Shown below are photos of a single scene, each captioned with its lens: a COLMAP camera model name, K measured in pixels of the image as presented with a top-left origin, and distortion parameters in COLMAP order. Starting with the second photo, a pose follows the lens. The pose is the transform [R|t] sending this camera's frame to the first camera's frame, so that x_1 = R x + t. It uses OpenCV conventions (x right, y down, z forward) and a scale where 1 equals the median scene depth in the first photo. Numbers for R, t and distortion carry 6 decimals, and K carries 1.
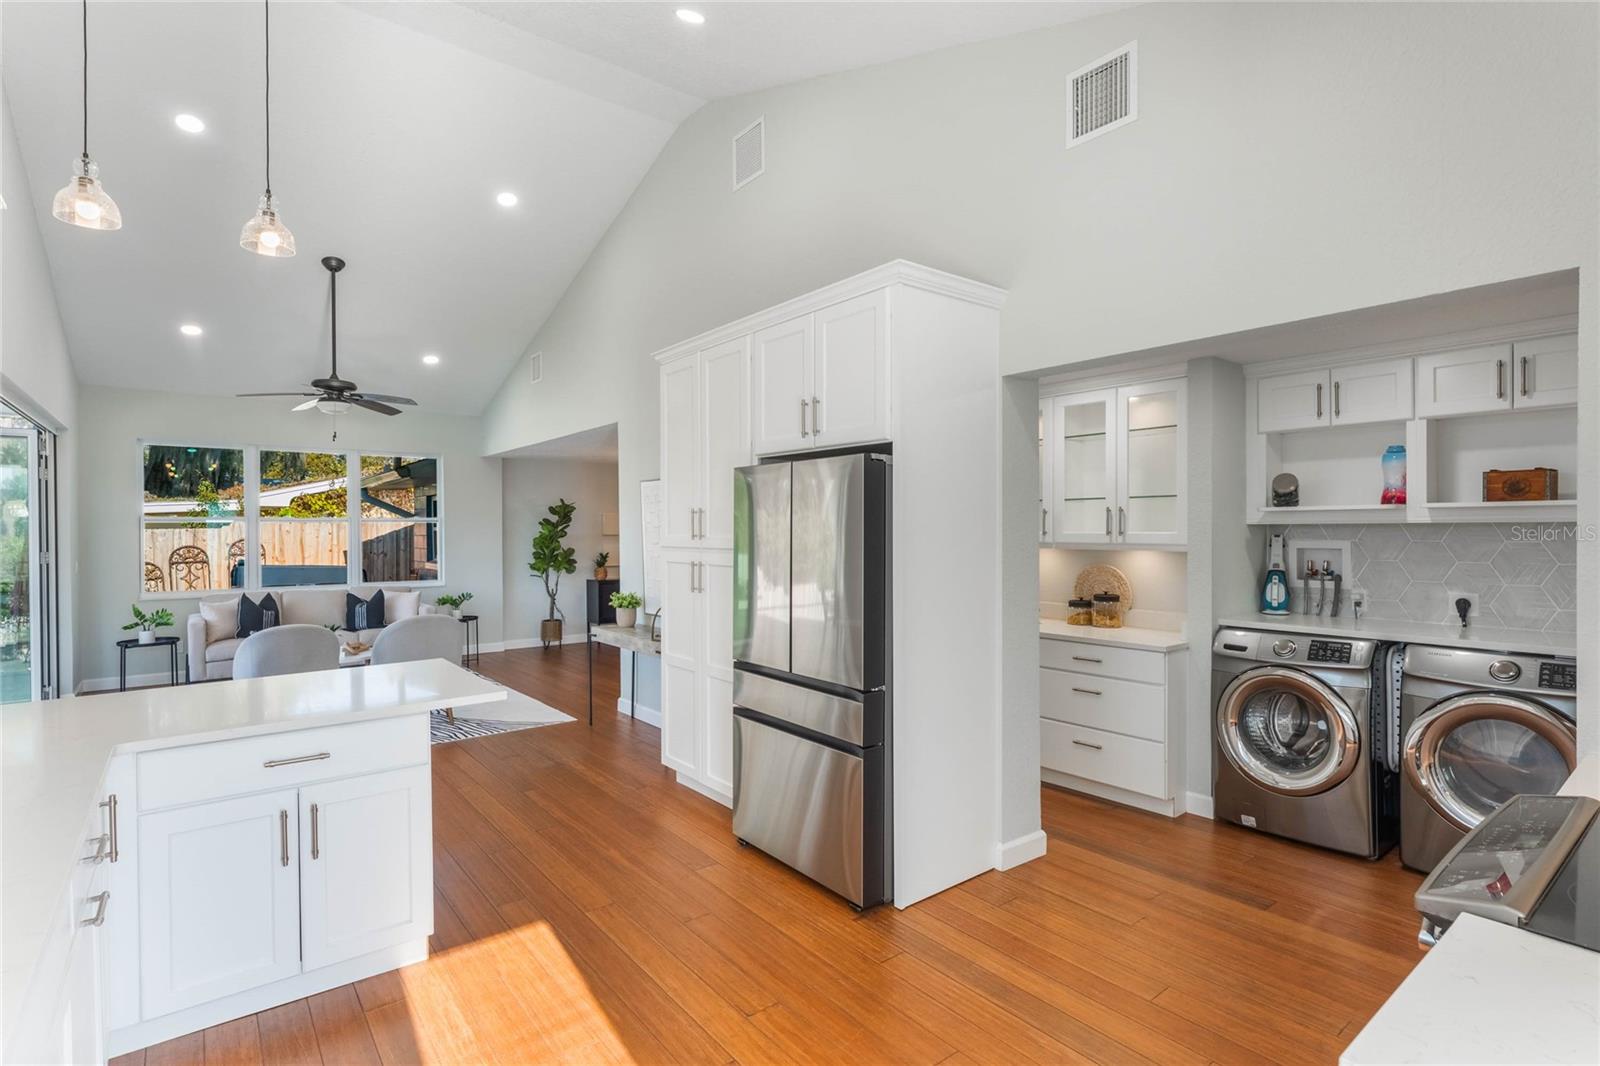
lens RADIAL K [[782.5, 0, 804.7], [0, 782.5, 527.9], [0, 0, 1]] dist [-0.001461, -0.000684]
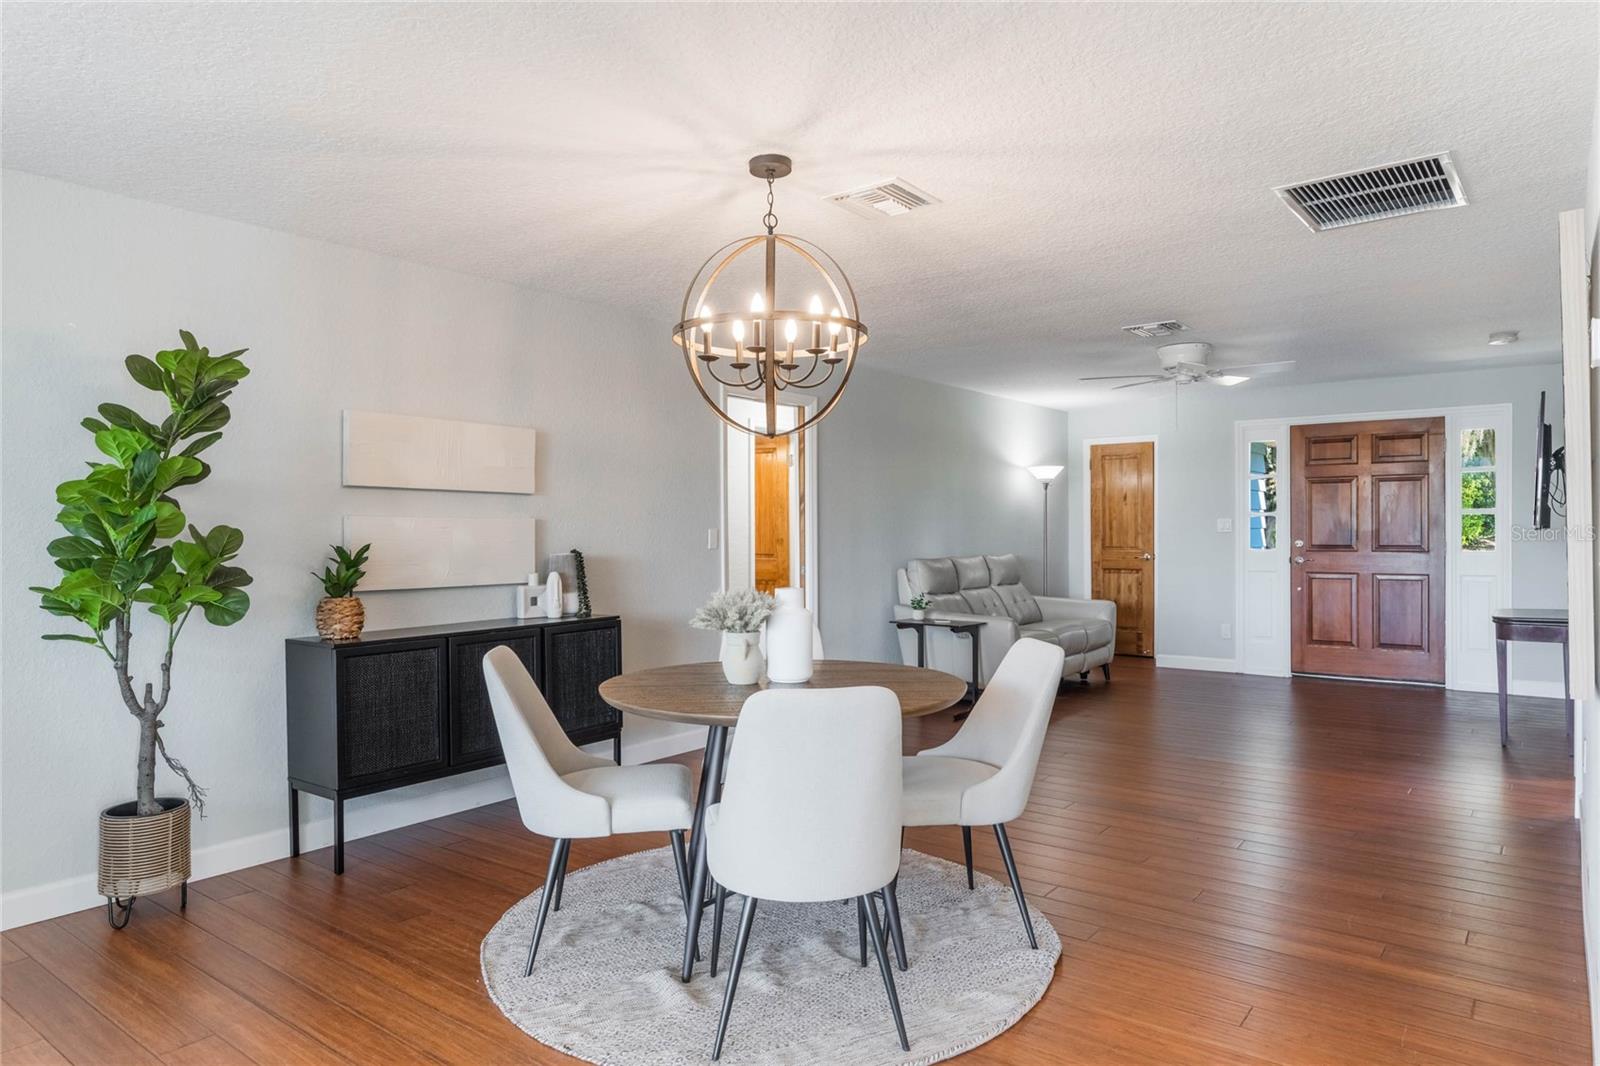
lens RADIAL K [[987.0, 0, 801.2], [0, 987.0, 528.5], [0, 0, 1]] dist [-0.003390, 0.000832]
pose [[0.970405, -0.000108, 0.241485, -0.191667], [0.000788, 0.999996, -0.002719, 0.027438], [-0.241484, 0.002829, 0.970401, 0.632298]]
